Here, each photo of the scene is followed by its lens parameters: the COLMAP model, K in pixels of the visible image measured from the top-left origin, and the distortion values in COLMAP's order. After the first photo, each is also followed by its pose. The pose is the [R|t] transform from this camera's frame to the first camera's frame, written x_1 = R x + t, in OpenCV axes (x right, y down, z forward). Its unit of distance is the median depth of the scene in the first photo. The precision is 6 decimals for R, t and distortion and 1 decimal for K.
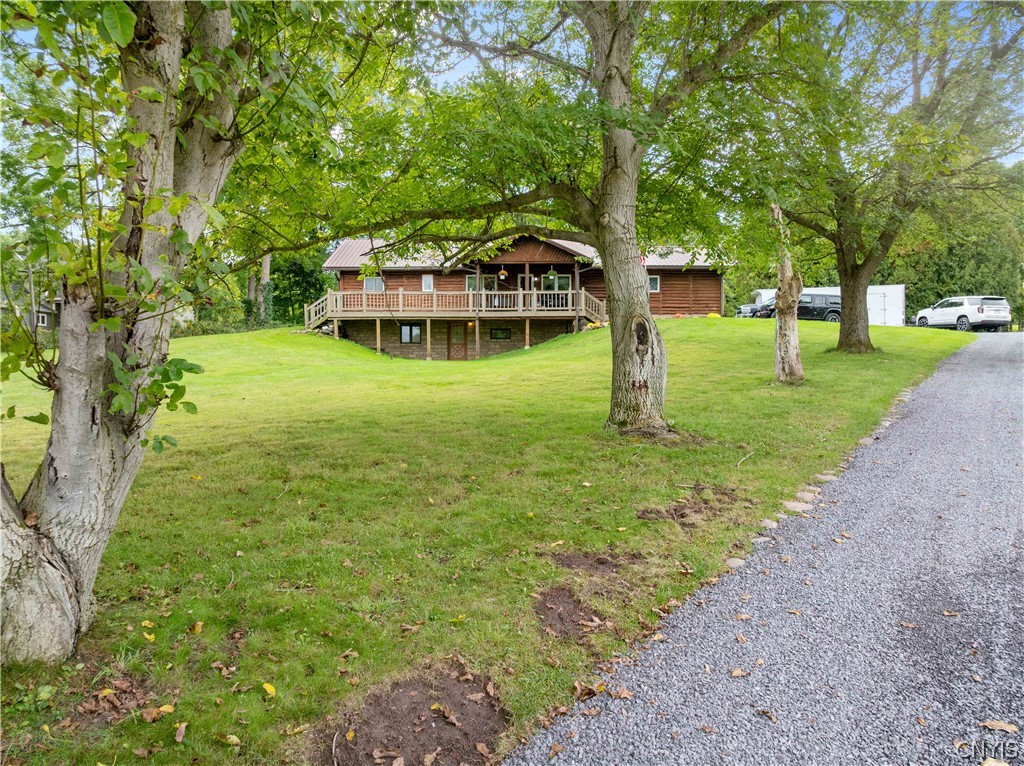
lens RADIAL K [[727.0, 0, 506.5], [0, 727.0, 384.8], [0, 0, 1]] dist [-0.046446, 0.015189]
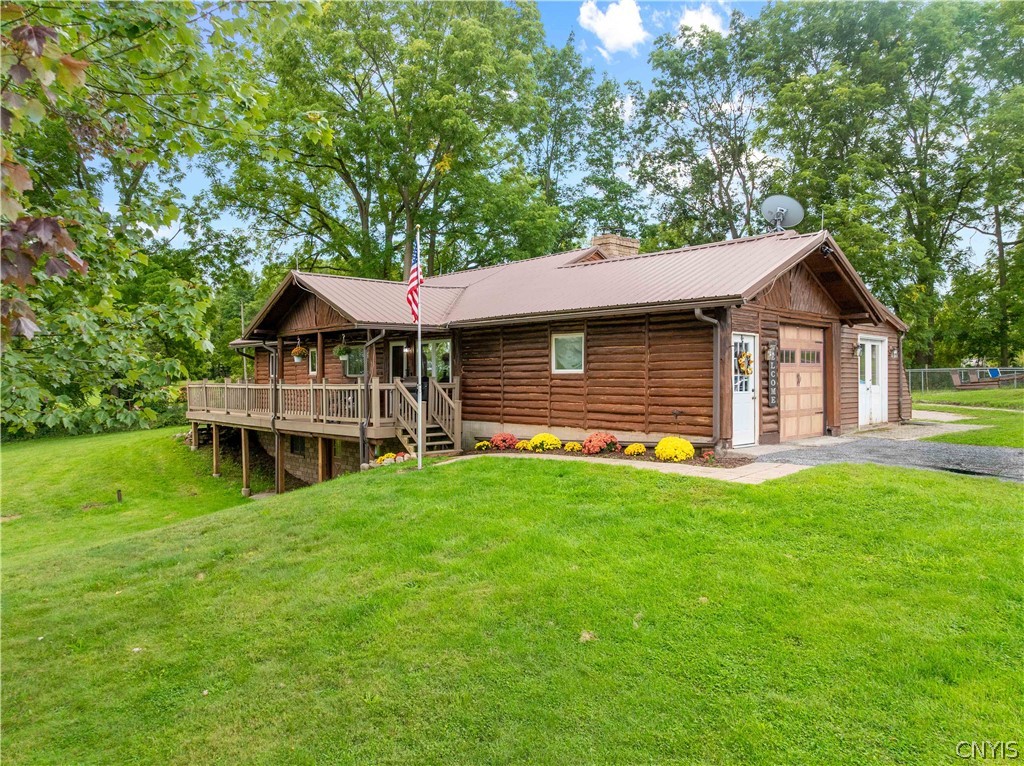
lens RADIAL K [[727.0, 0, 515.1], [0, 727.0, 384.5], [0, 0, 1]] dist [-0.046446, 0.015189]
pose [[0.690115, 0.003735, -0.723690, 0.504401], [-0.004687, 0.999989, 0.000692, -0.128204], [0.723684, 0.002914, 0.690125, 0.728434]]
